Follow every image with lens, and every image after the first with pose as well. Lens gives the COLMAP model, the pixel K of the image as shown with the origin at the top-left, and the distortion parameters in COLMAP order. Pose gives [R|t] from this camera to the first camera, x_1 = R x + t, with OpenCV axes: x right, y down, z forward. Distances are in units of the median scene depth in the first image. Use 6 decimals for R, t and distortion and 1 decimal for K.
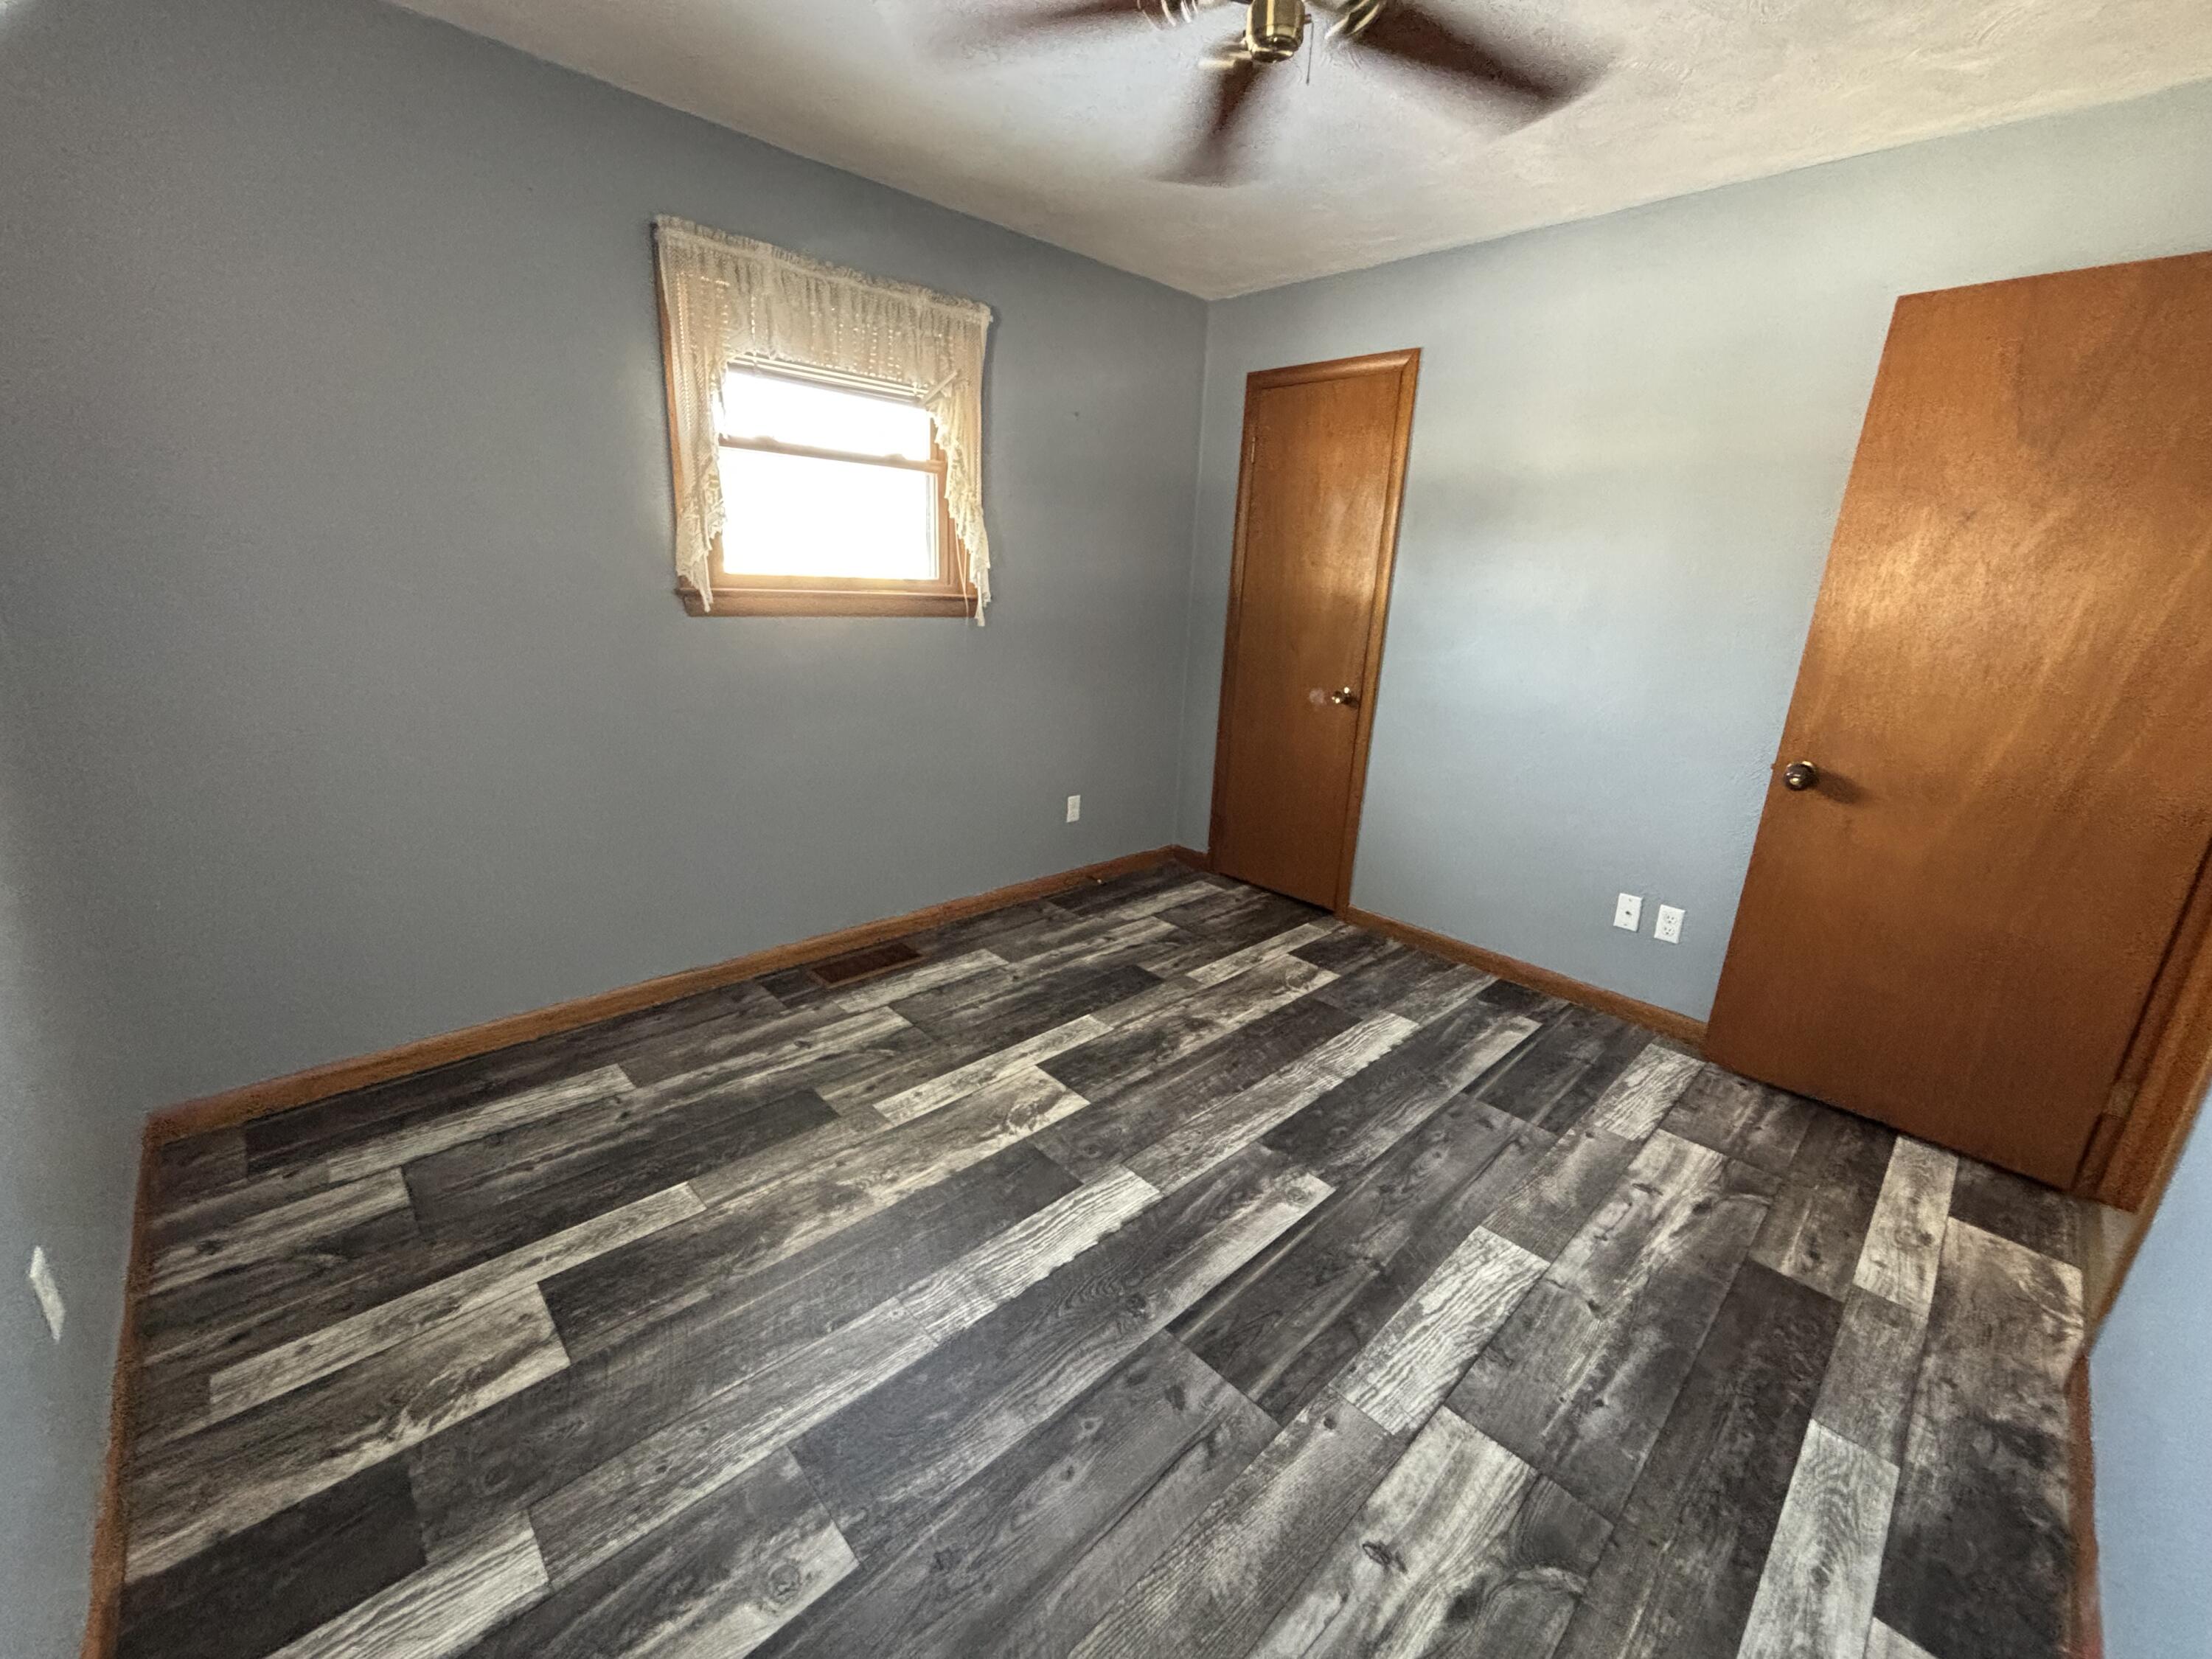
lens RADIAL K [[895.3, 0, 1102.9], [0, 895.3, 833.1], [0, 0, 1]] dist [-0.002736, 0.001296]
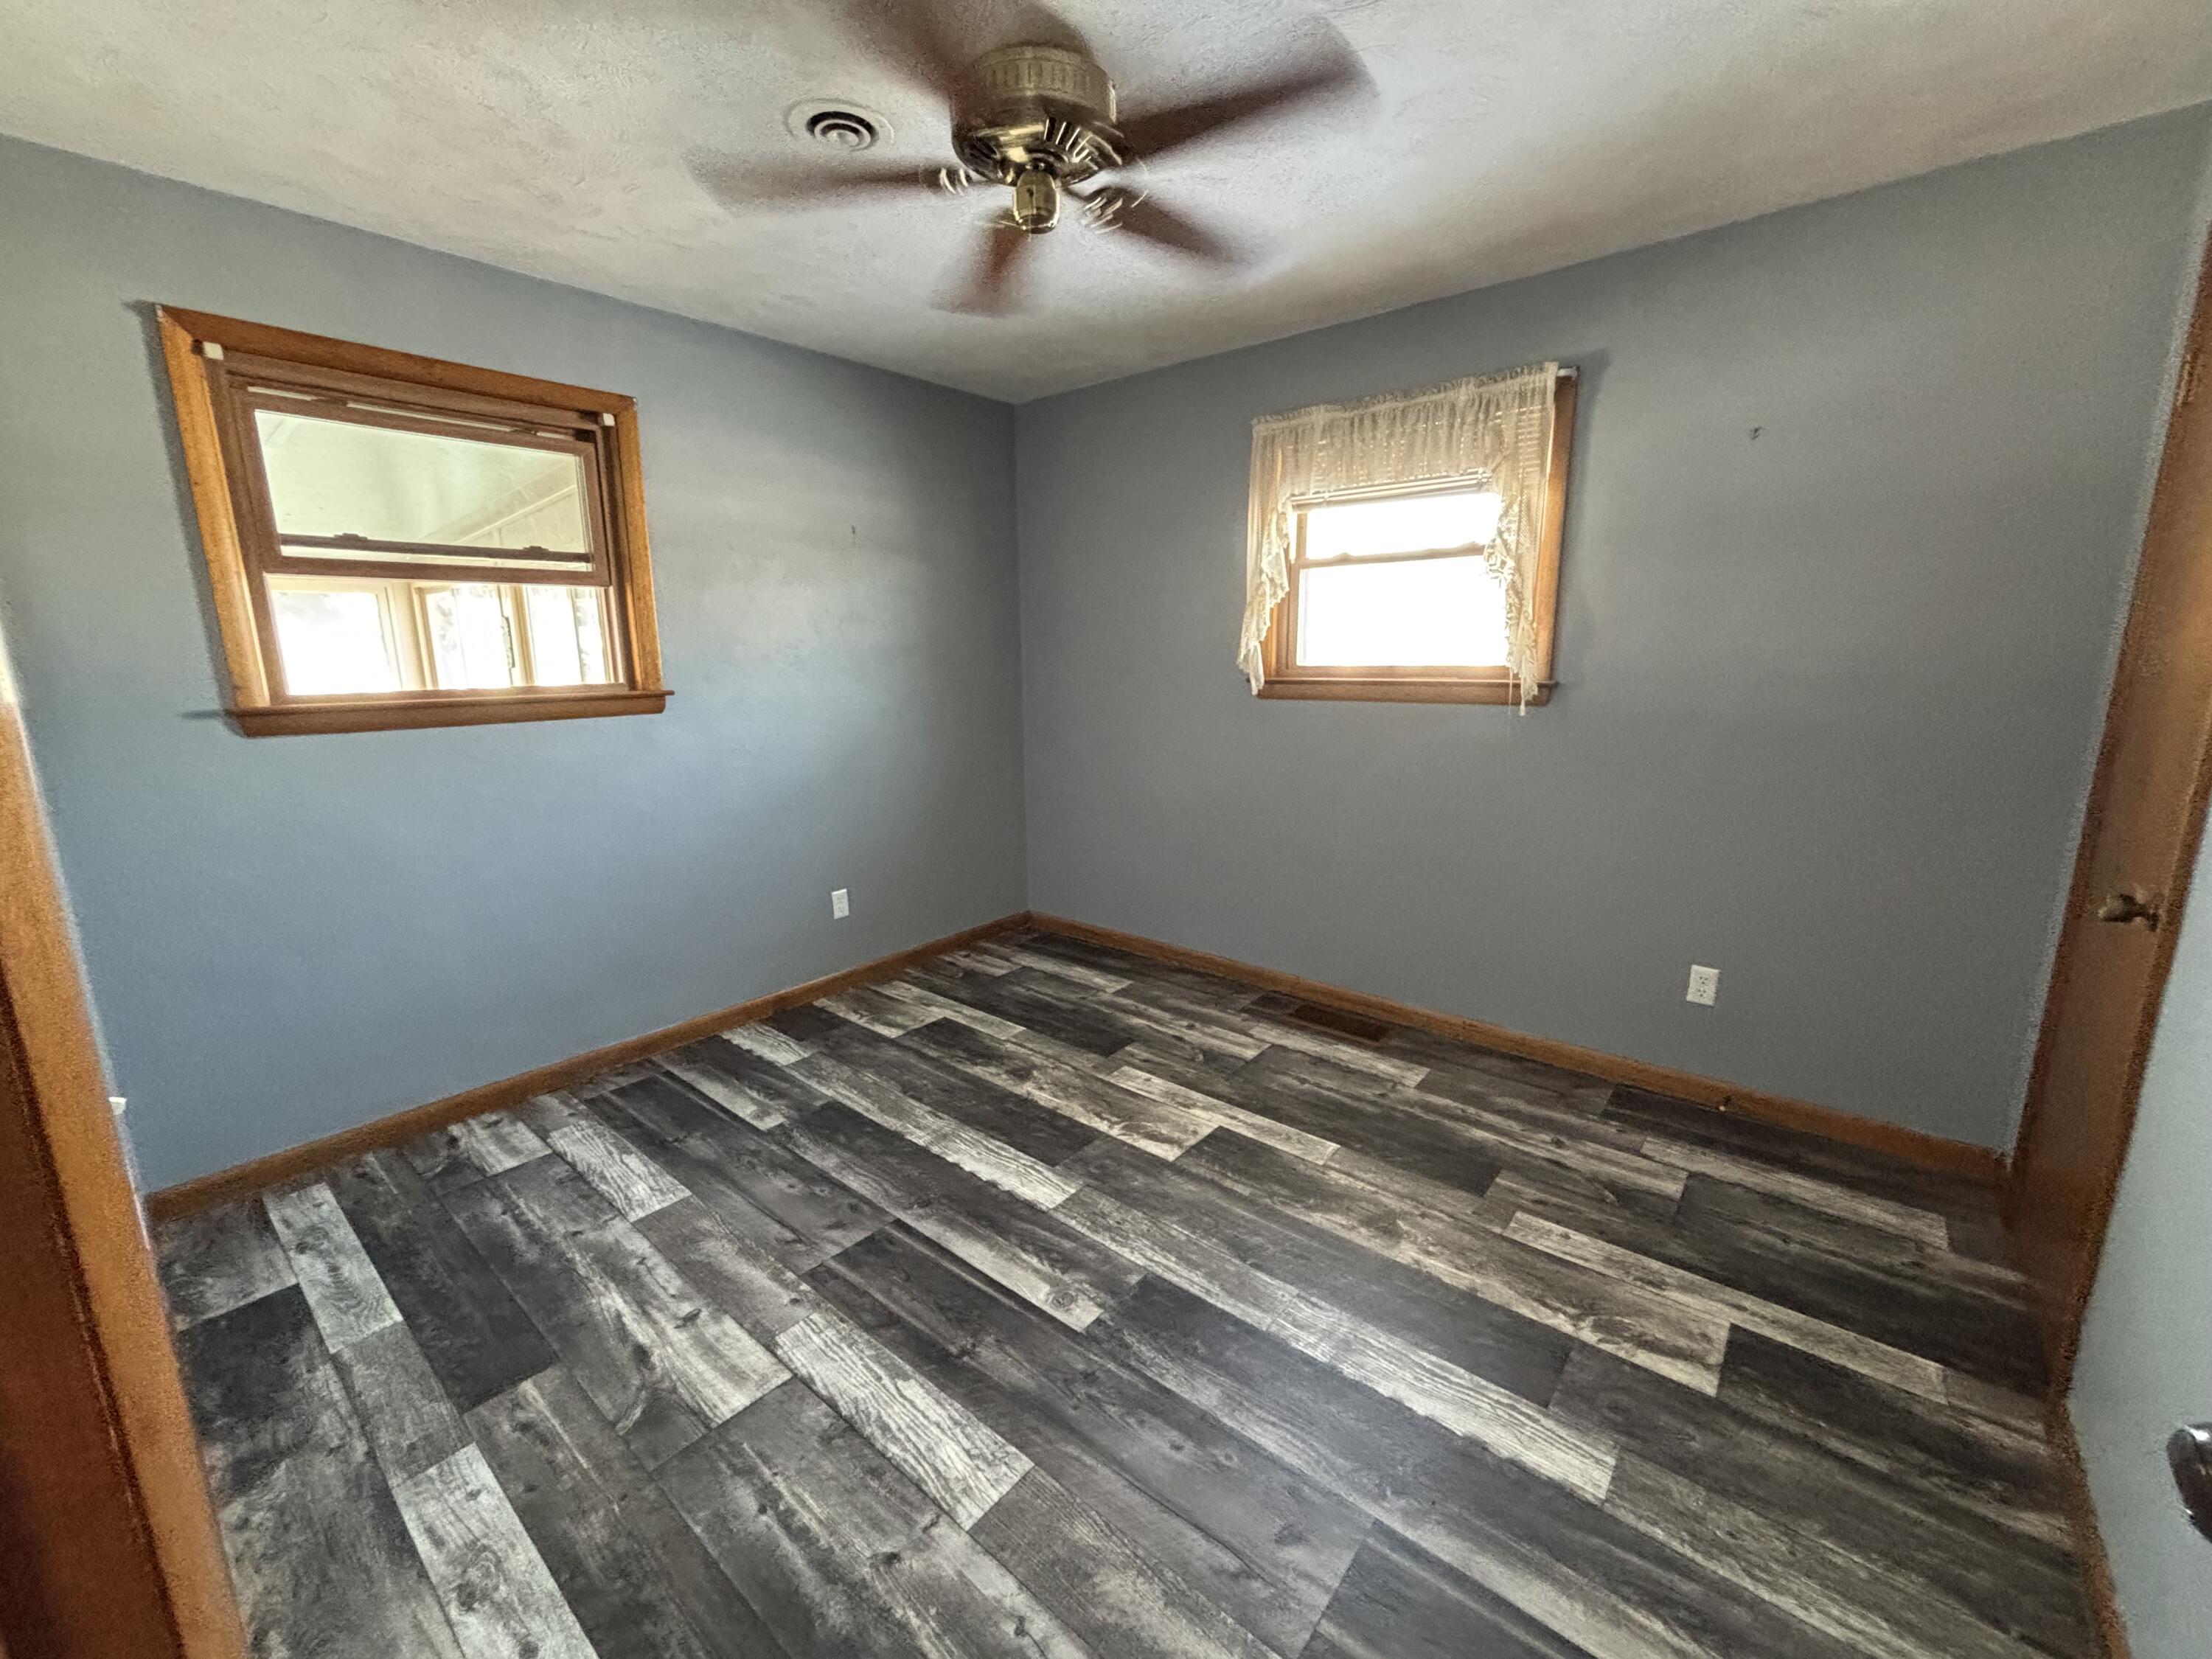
lens RADIAL K [[895.3, 0, 1102.9], [0, 895.3, 833.1], [0, 0, 1]] dist [-0.002736, 0.001296]
pose [[0.111355, 0.162256, -0.980445, 1.001528], [-0.271651, 0.953977, 0.127022, -0.180063], [0.955932, 0.252194, 0.150307, 0.732728]]
